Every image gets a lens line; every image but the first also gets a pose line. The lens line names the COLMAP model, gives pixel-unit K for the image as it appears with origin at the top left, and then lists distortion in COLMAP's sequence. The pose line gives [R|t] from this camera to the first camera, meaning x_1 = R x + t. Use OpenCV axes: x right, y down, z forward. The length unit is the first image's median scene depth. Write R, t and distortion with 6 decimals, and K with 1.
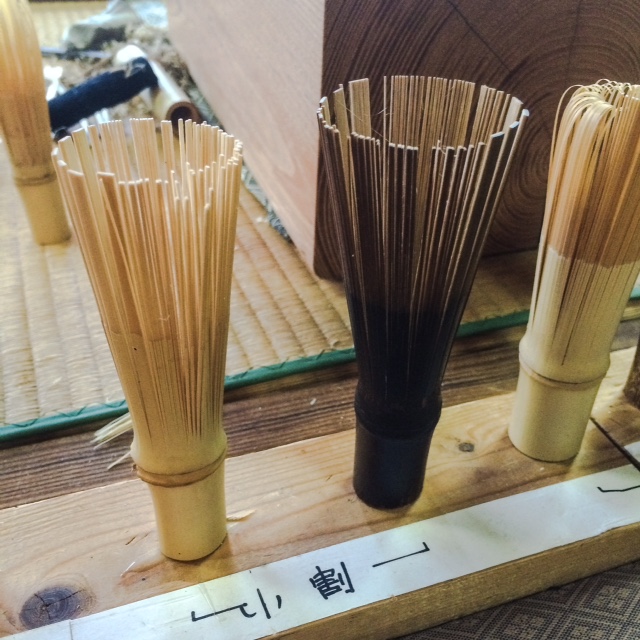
lens RADIAL K [[729.0, 0, 320.7], [0, 729.0, 320.3], [0, 0, 1]] dist [-0.000695, 0.000000]
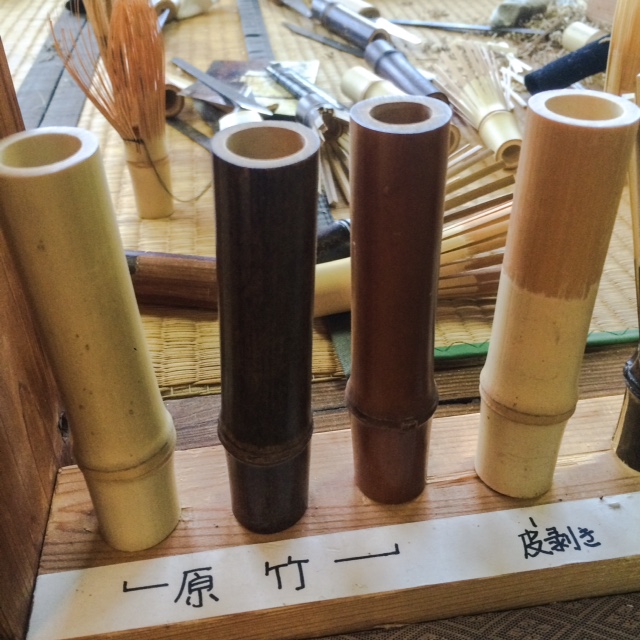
lens RADIAL K [[689.7, 0, 320.1], [0, 689.7, 321.1], [0, 0, 1]] dist [0.015274, 0.000000]
pose [[0.975752, 0.076495, -0.205079, -0.722724], [-0.069551, 0.996741, 0.040869, 0.125427], [0.207537, -0.025614, 0.977892, -0.259469]]
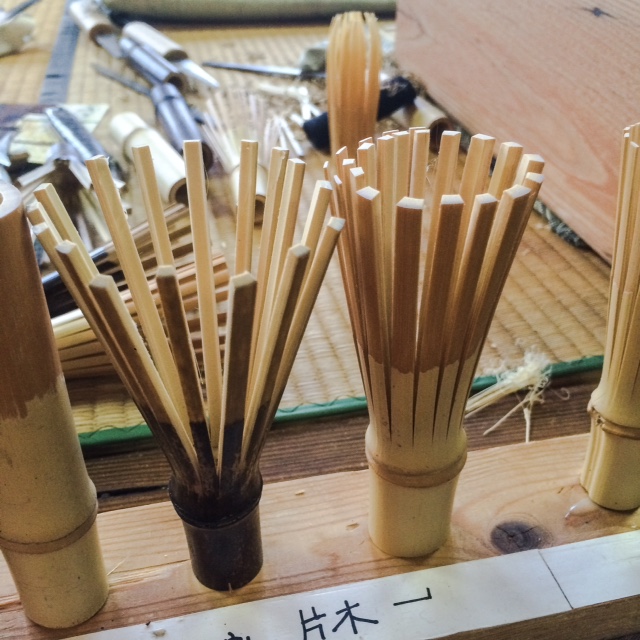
lens RADIAL K [[729.0, 0, 319.4], [0, 729.0, 318.7], [0, 0, 1]] dist [-0.000695, 0.000000]
pose [[0.991164, 0.044307, -0.125024, -0.344249], [-0.048544, 0.998338, -0.031053, 0.060766], [0.123440, 0.036848, 0.991668, -0.125169]]
